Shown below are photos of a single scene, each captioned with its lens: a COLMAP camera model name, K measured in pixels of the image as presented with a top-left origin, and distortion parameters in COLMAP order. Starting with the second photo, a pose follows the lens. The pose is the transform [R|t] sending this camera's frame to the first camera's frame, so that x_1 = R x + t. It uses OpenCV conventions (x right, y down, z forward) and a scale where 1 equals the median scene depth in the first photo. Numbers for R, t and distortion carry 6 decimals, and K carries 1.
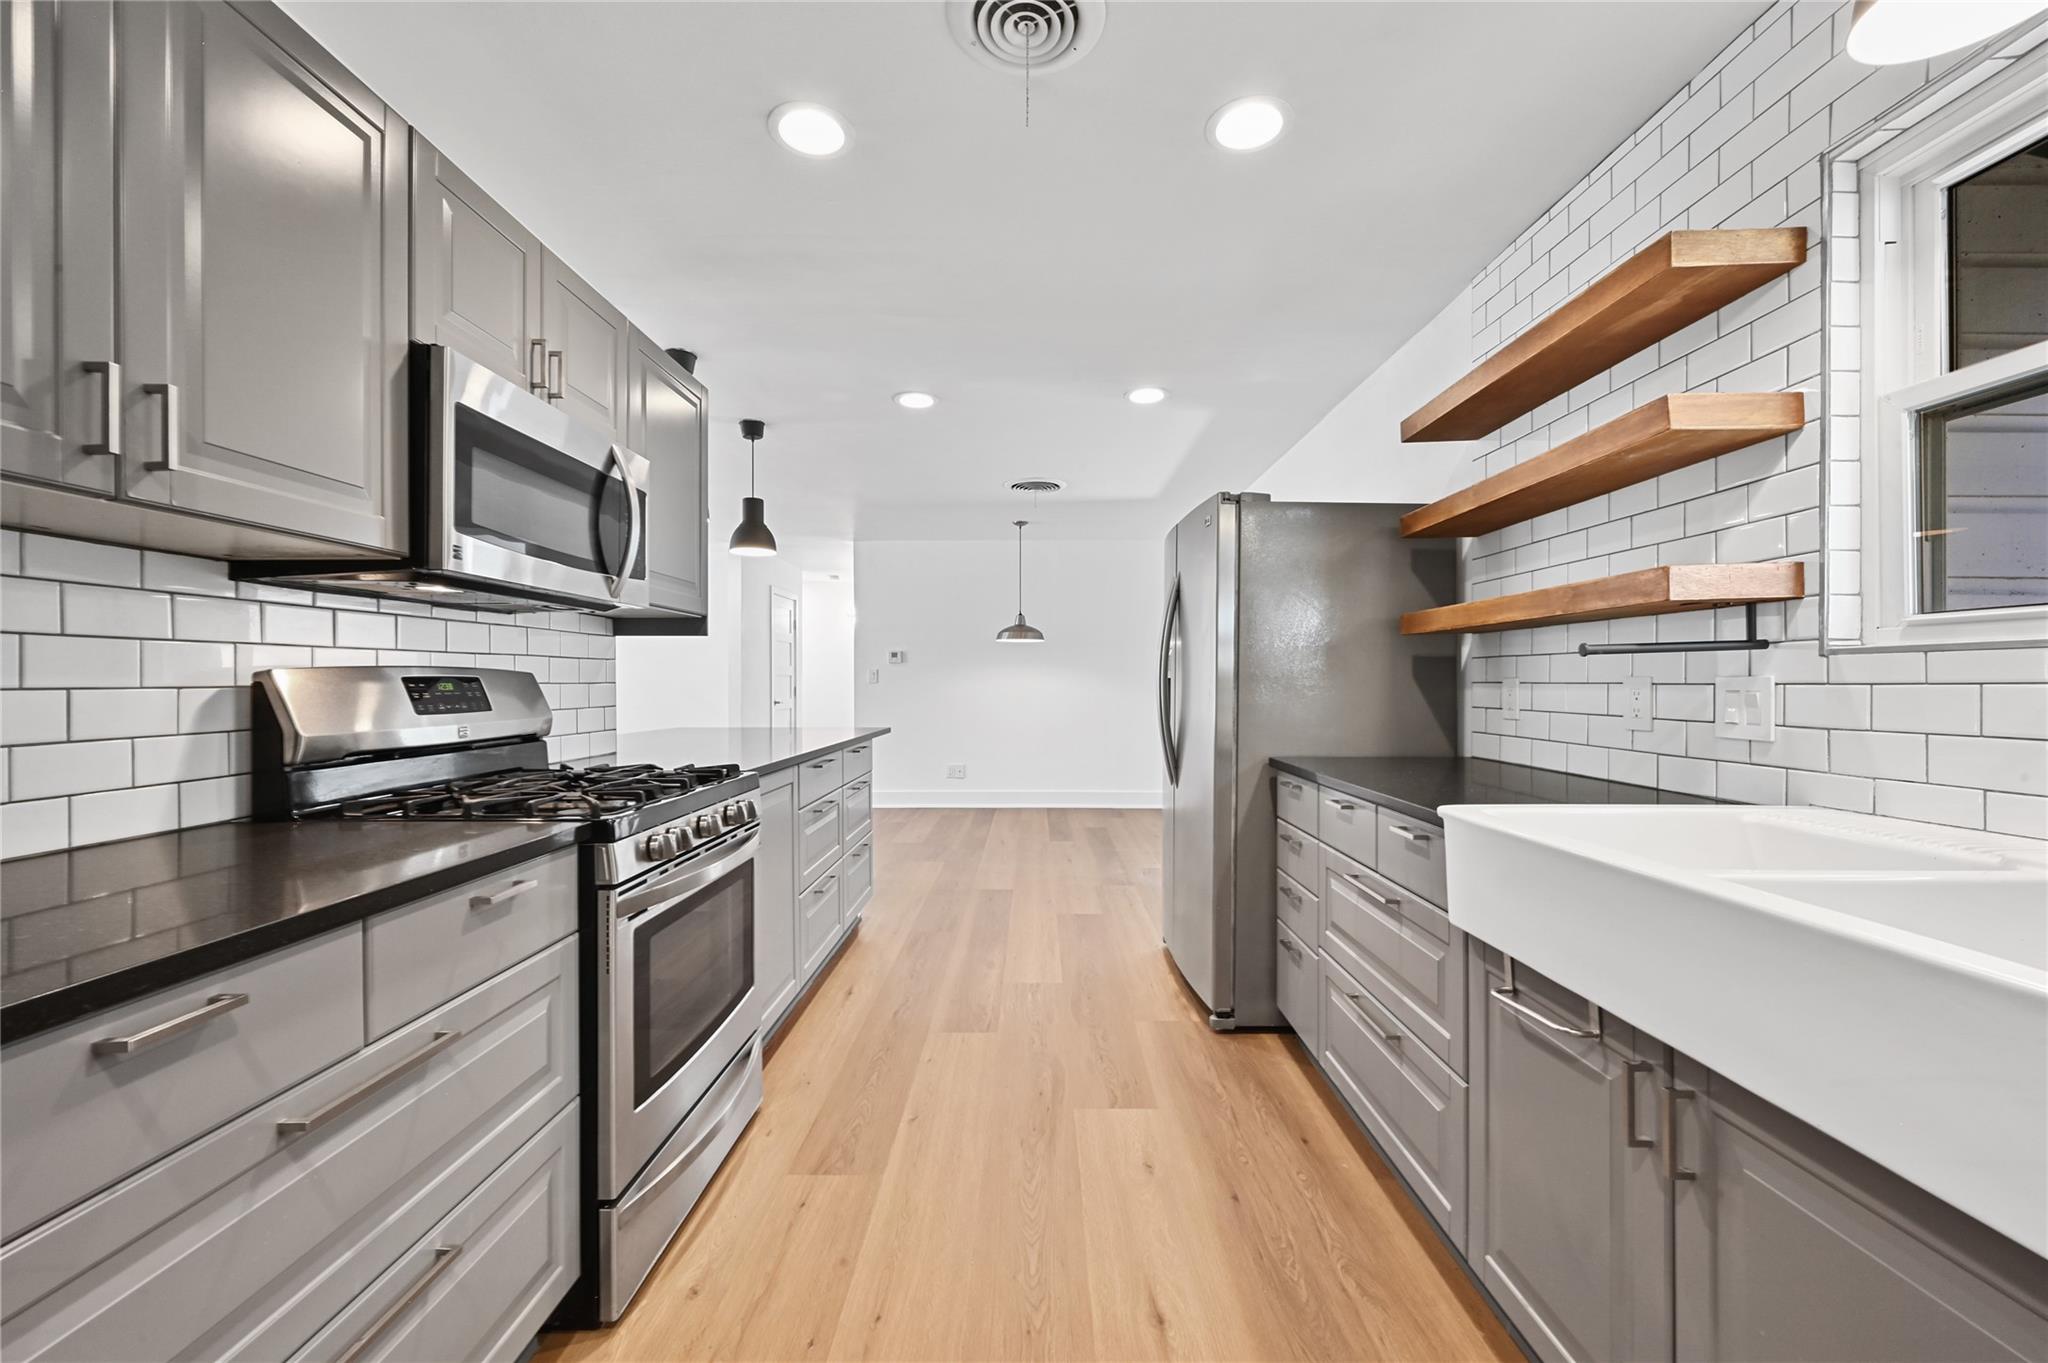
lens RADIAL K [[808.0, 0, 1030.3], [0, 808.0, 684.6], [0, 0, 1]] dist [-0.001728, -0.000364]
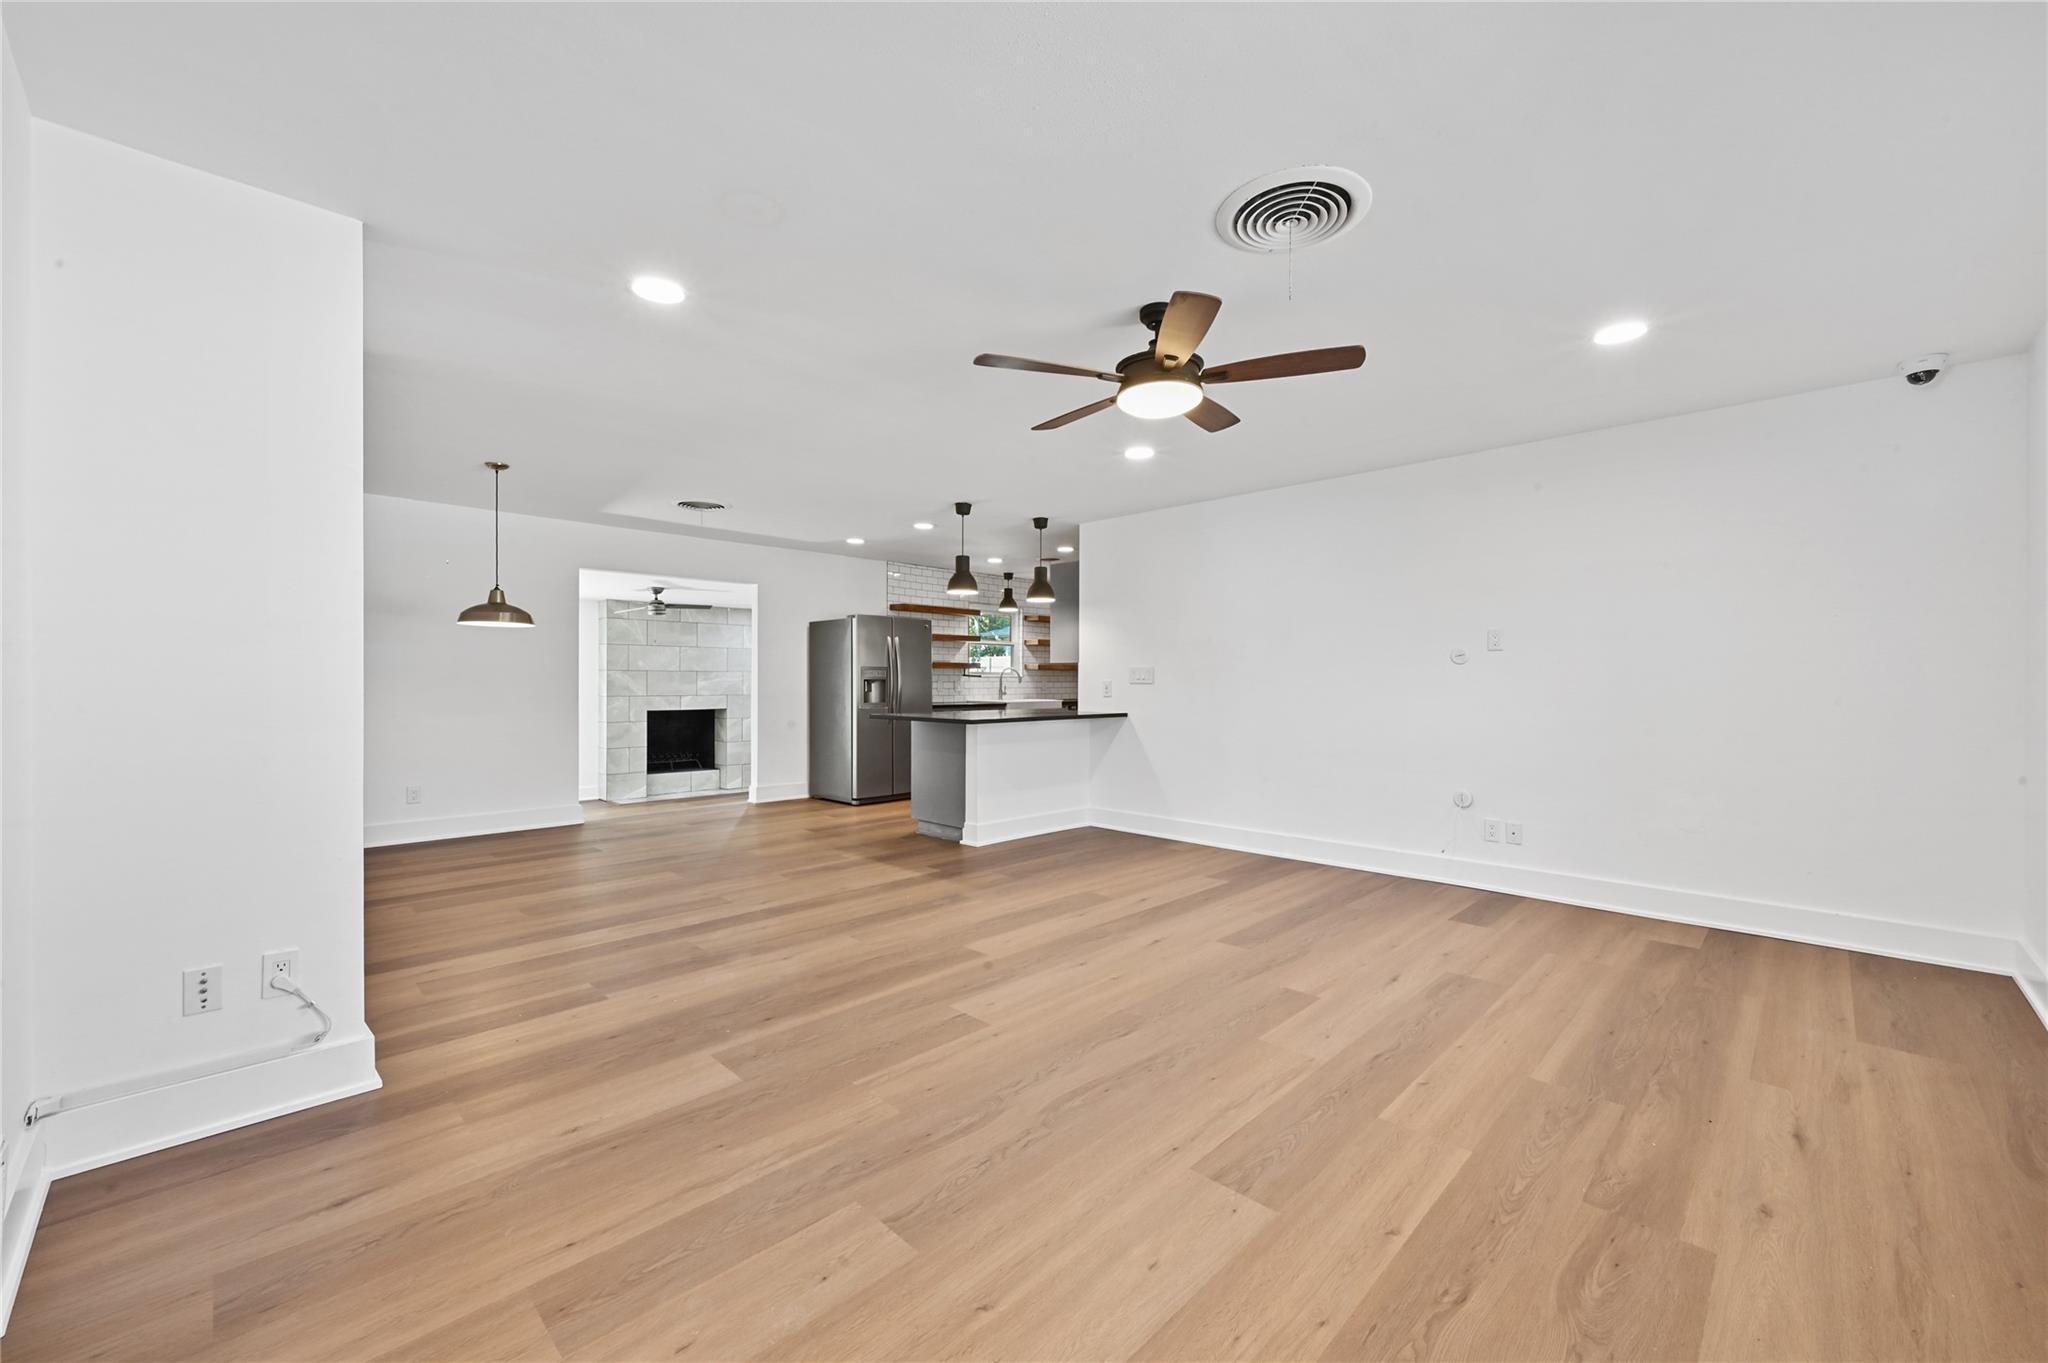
lens RADIAL K [[808.0, 0, 1030.3], [0, 808.0, 684.6], [0, 0, 1]] dist [-0.001728, -0.000364]
pose [[-0.716597, -0.003839, 0.697477, -3.087391], [-0.000006, 0.999985, 0.005498, -0.010860], [-0.697488, 0.003936, -0.716586, 4.158963]]
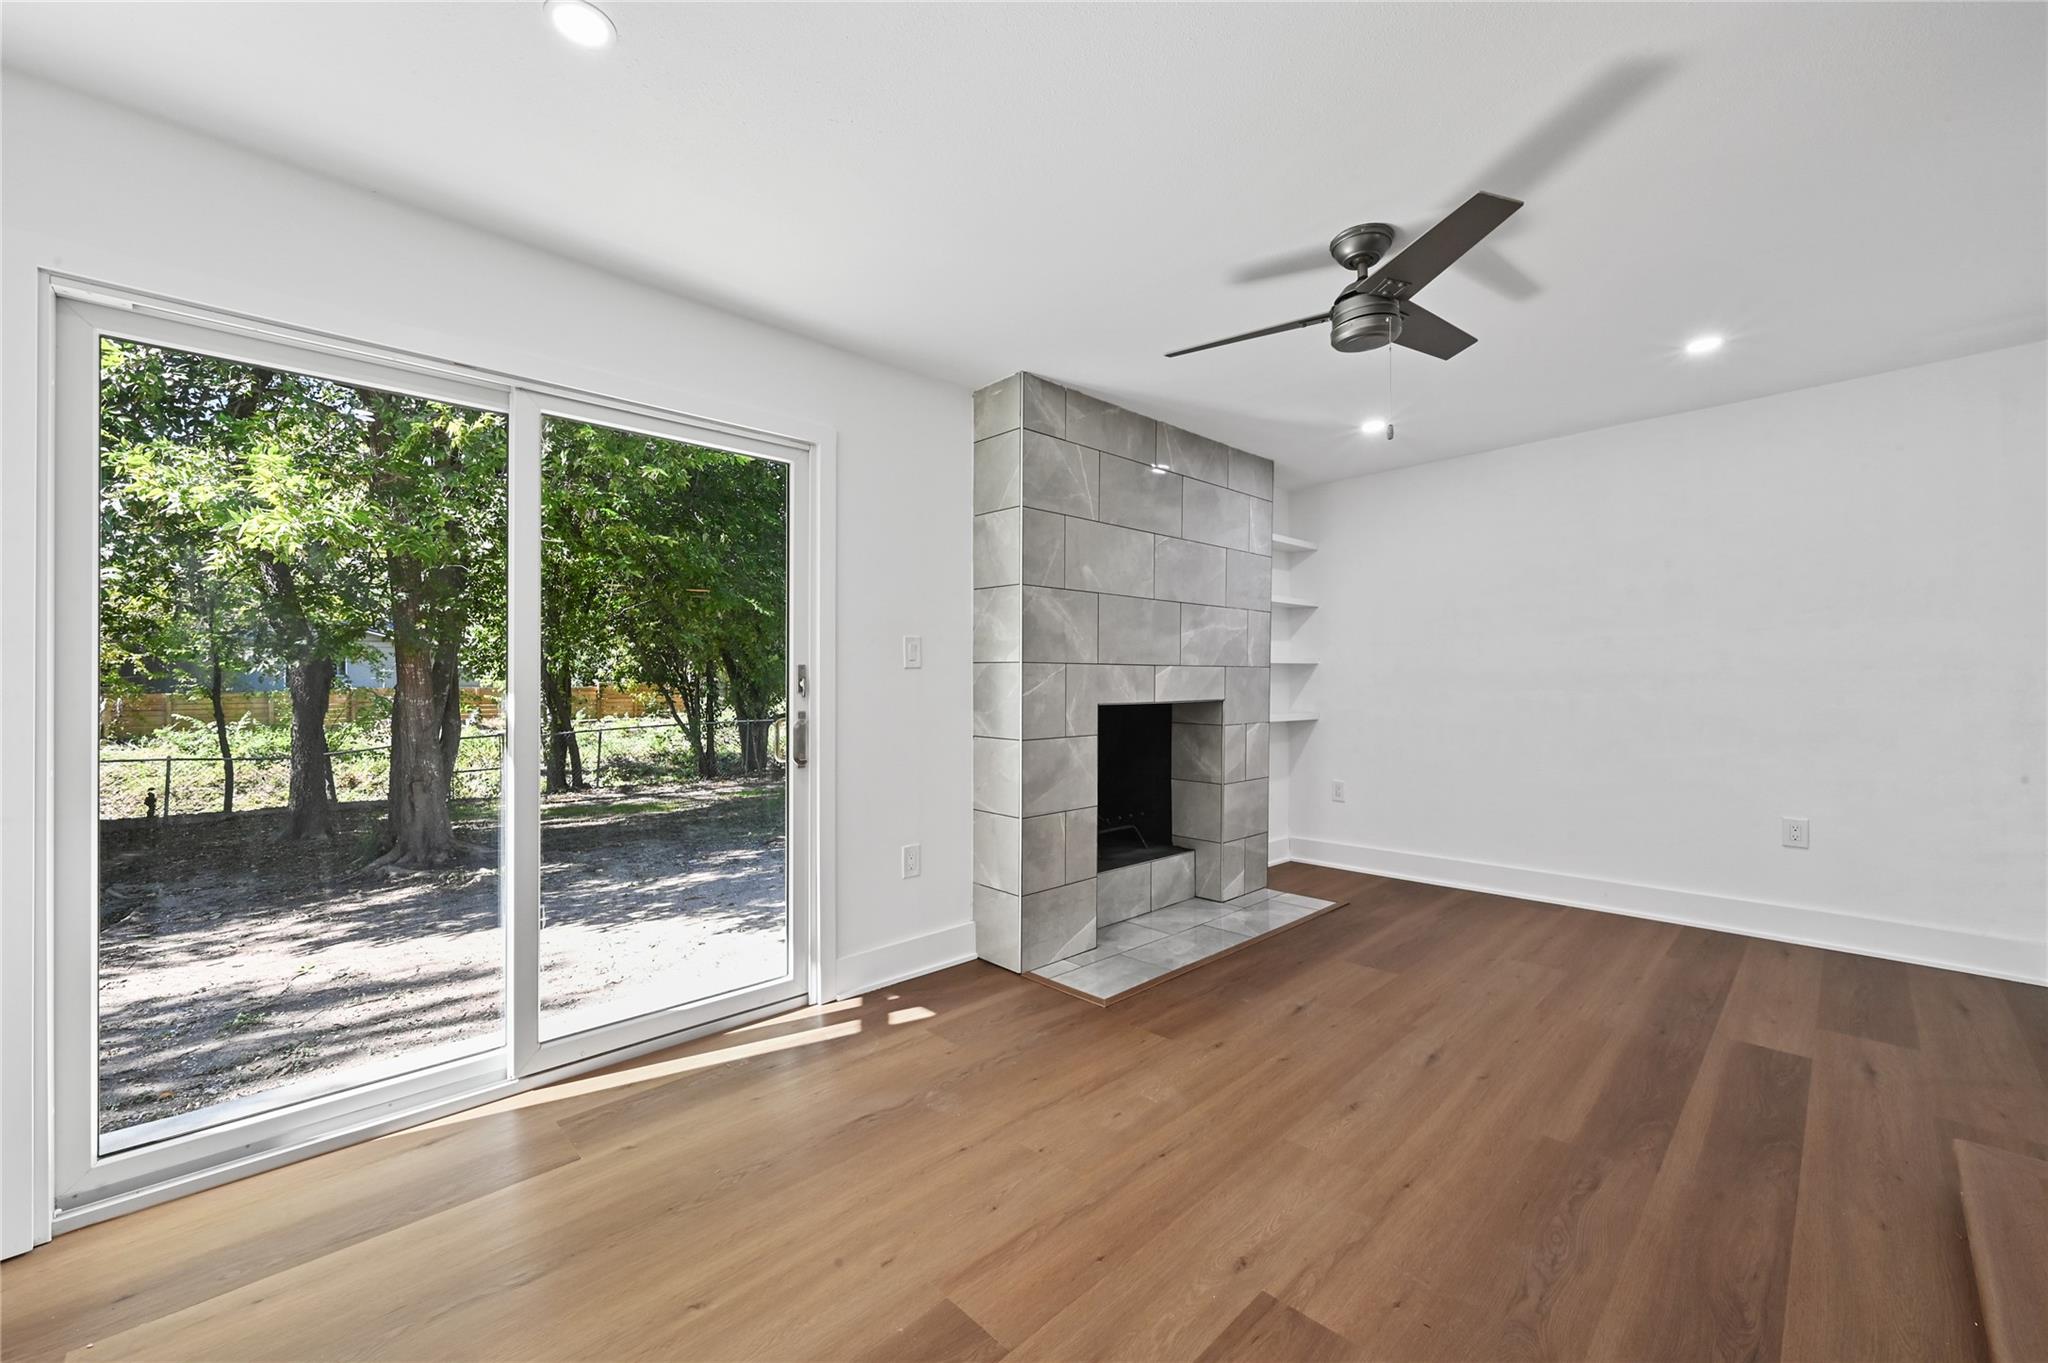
lens RADIAL K [[805.9, 0, 1030.5], [0, 805.9, 680.7], [0, 0, 1]] dist [0.002852, 0.000457]
pose [[-0.697279, -0.001145, 0.716799, 1.118026], [0.001861, 0.999992, 0.003408, 0.123872], [-0.716797, 0.003710, -0.697272, 3.553848]]
